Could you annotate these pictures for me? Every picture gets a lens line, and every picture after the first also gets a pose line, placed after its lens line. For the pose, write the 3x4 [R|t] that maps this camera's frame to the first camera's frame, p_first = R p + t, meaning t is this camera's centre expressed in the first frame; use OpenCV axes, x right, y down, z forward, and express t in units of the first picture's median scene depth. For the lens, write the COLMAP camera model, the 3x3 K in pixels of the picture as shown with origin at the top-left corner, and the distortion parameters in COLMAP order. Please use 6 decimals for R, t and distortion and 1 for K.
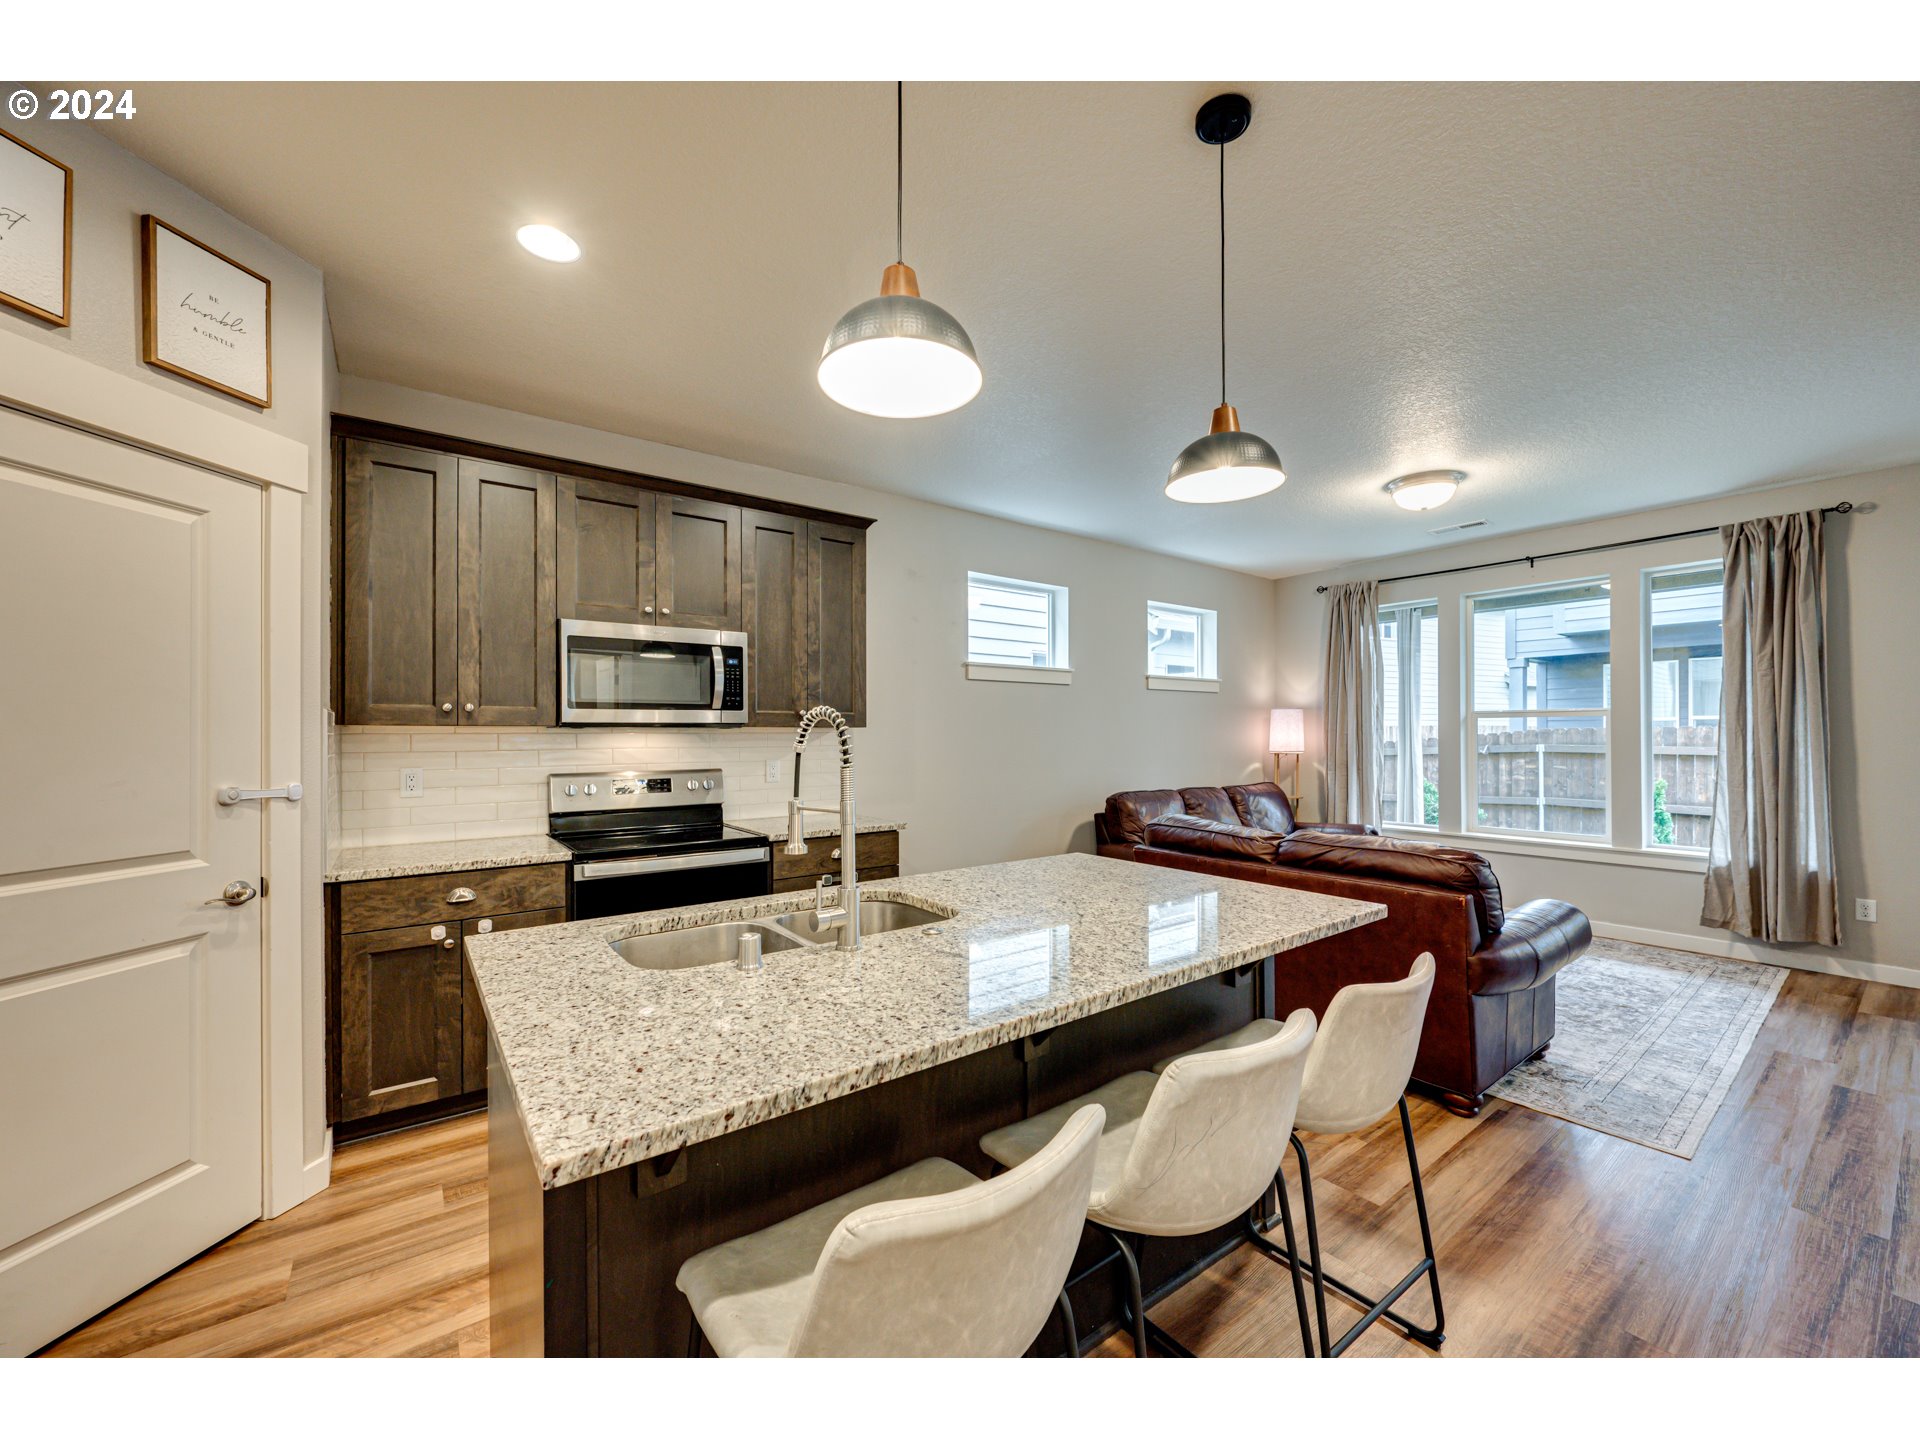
lens RADIAL K [[754.9, 0, 970.8], [0, 754.9, 733.5], [0, 0, 1]] dist [-0.005263, 0.000772]
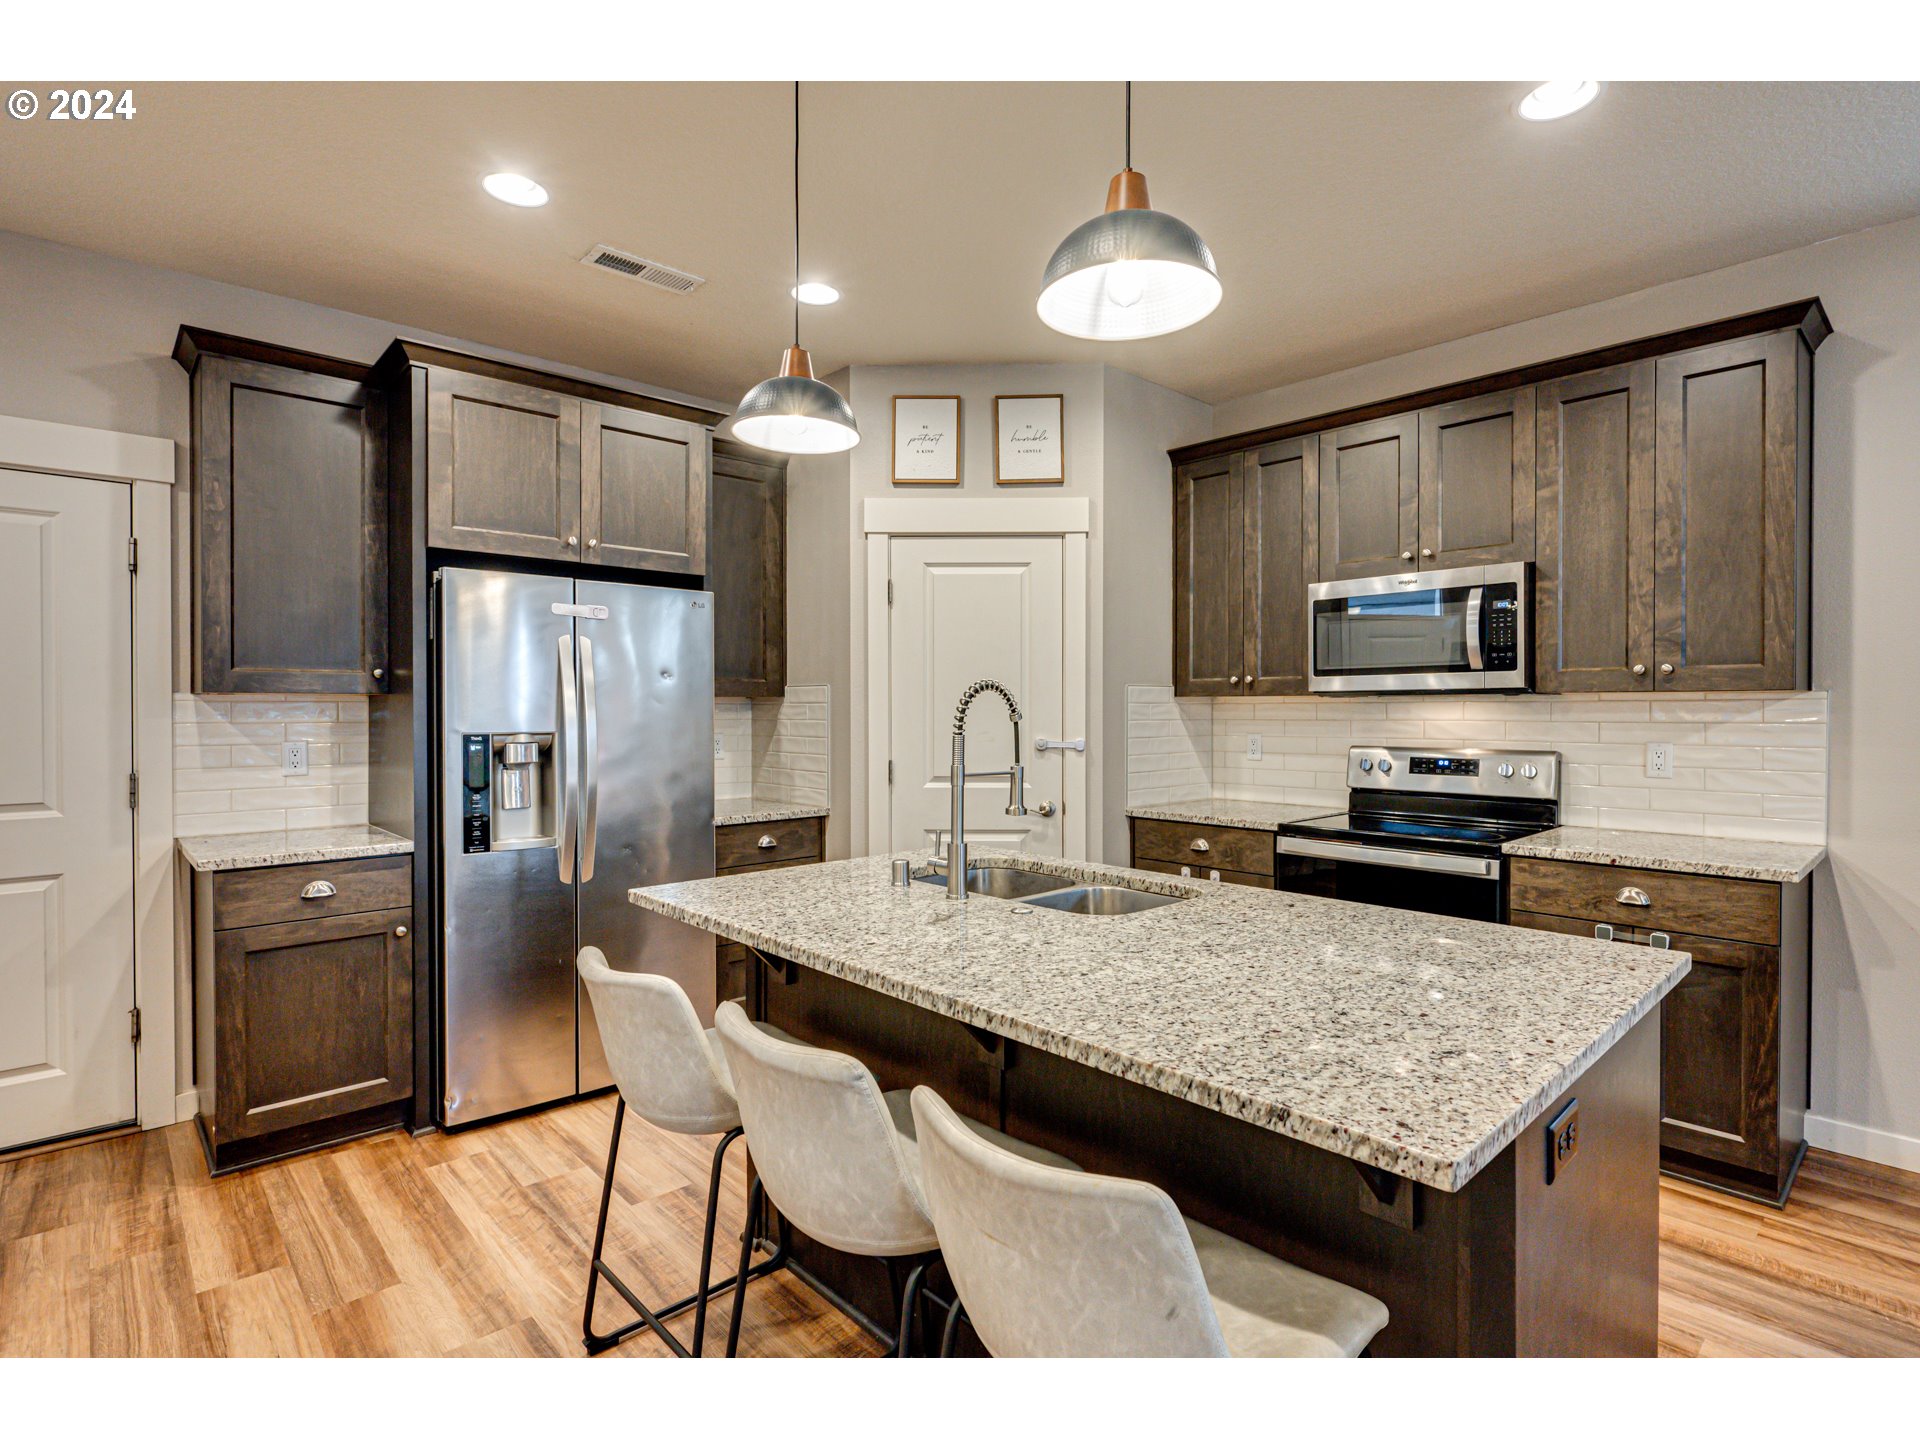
lens RADIAL K [[947.1, 0, 982.6], [0, 947.1, 718.3], [0, 0, 1]] dist [-0.000219, -0.002439]
pose [[0.105915, 0.014625, -0.994268, 0.696072], [0.004235, 0.999876, 0.015159, -0.000564], [0.994366, -0.005817, 0.105840, 0.504367]]
